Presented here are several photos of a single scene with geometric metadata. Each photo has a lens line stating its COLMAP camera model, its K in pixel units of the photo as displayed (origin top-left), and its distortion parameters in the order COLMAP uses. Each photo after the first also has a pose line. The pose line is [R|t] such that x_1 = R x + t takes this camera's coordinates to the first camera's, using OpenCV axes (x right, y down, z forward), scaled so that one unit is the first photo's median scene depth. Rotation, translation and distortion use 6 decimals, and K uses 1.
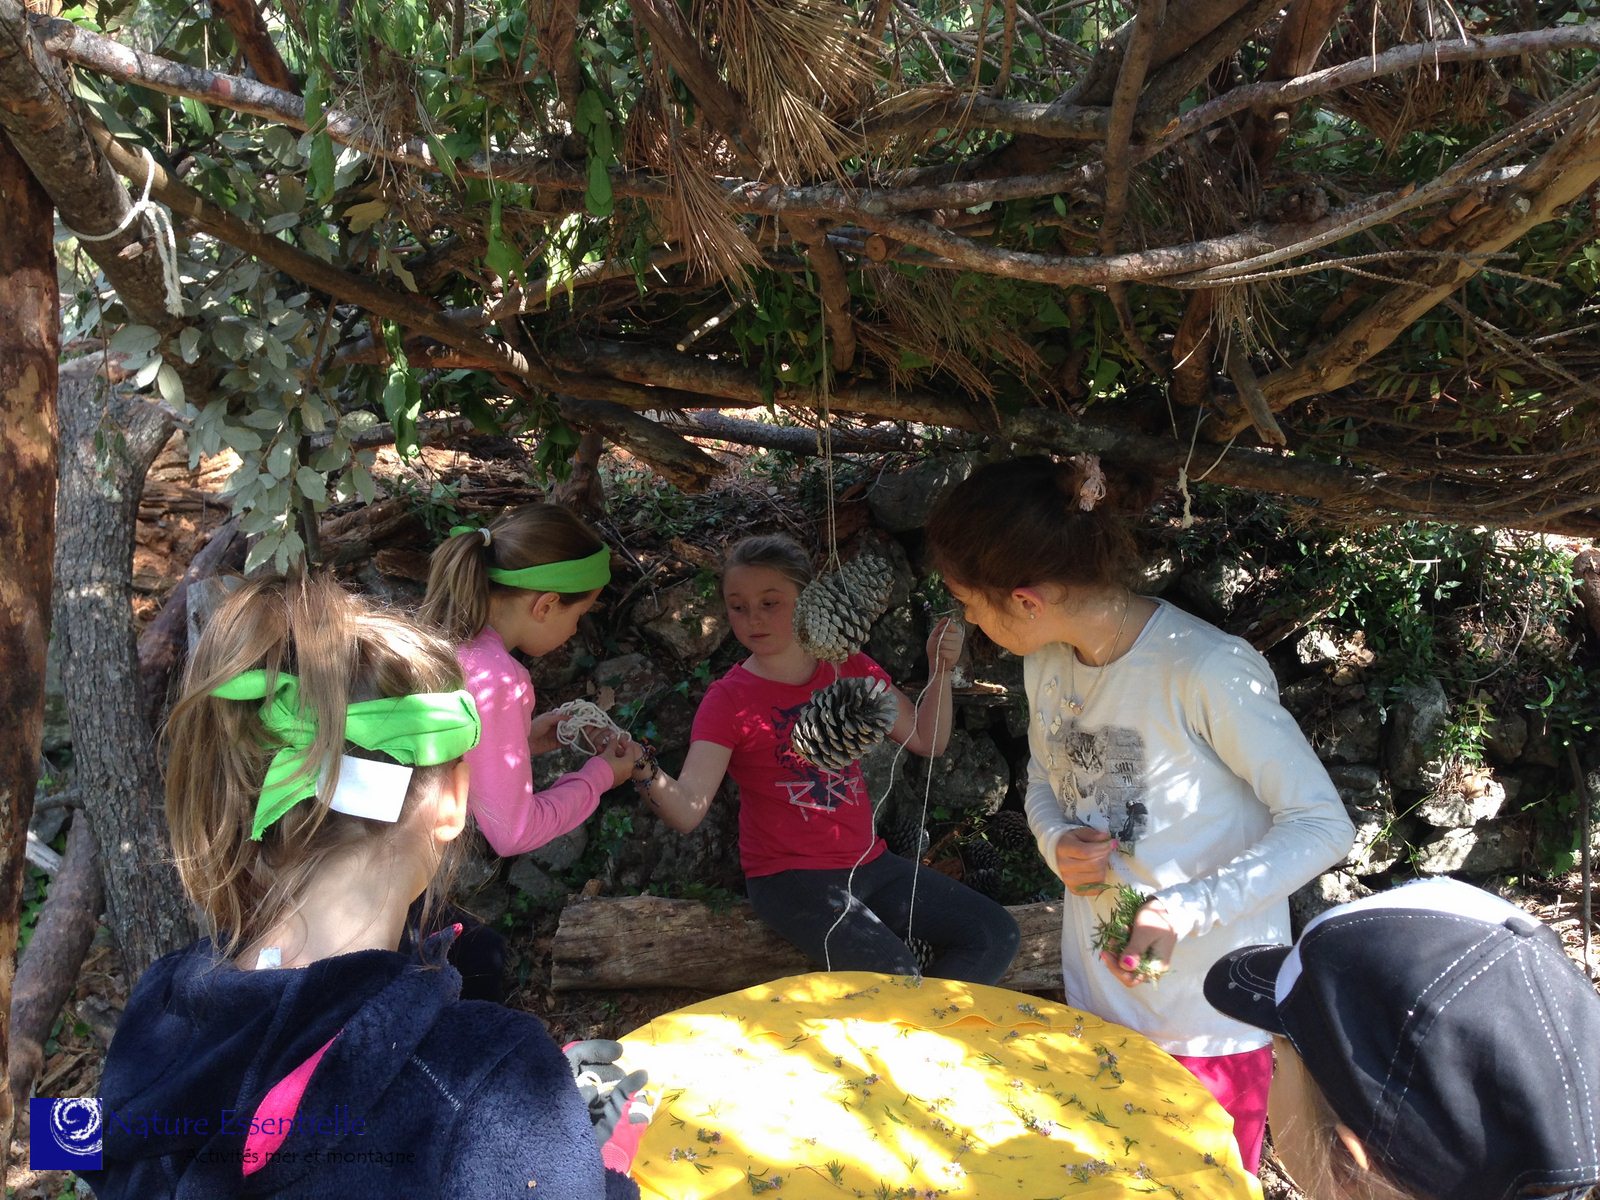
lens RADIAL K [[1515.2, 0, 790.6], [0, 1515.2, 592.5], [0, 0, 1]] dist [0.059015, 0.000000]
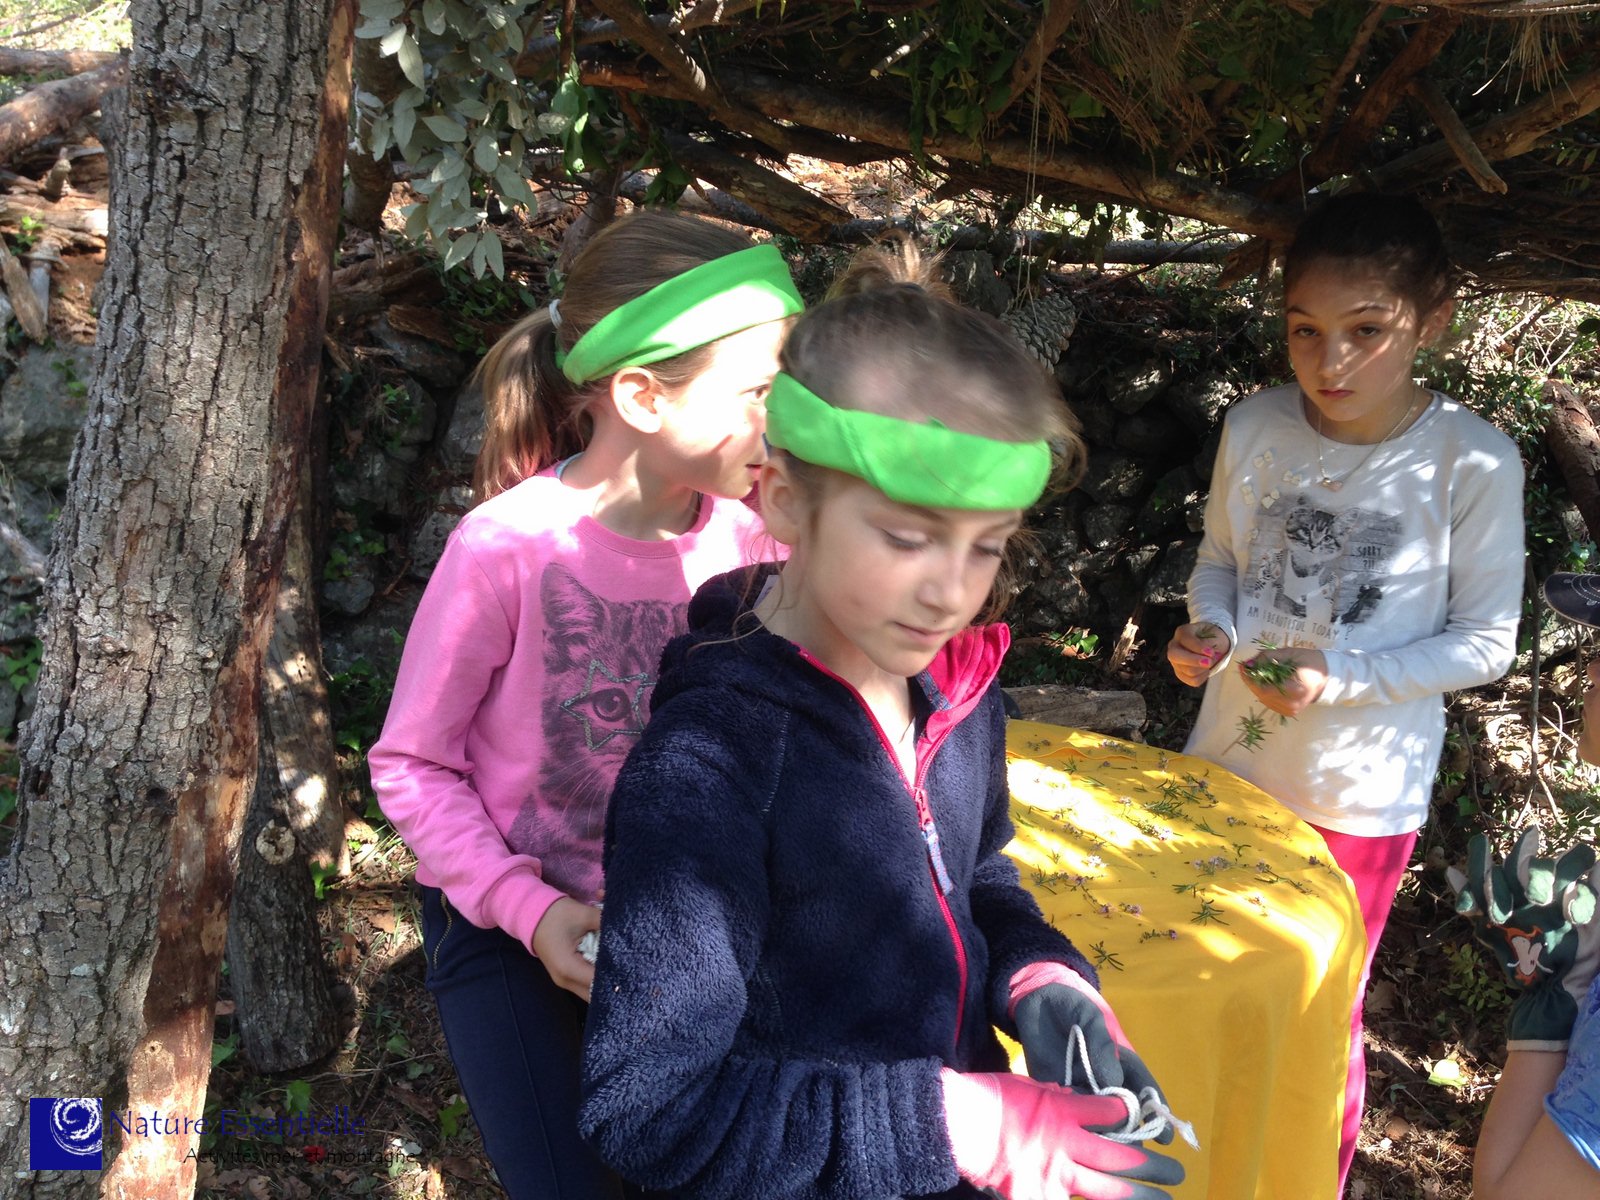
lens RADIAL K [[1515.2, 0, 812.2], [0, 1515.2, 612.0], [0, 0, 1]] dist [0.059015, 0.000000]
pose [[0.993660, 0.045960, 0.102604, -0.192148], [-0.058270, 0.991014, 0.120396, 0.069796], [-0.096149, -0.125612, 0.987409, -0.036555]]
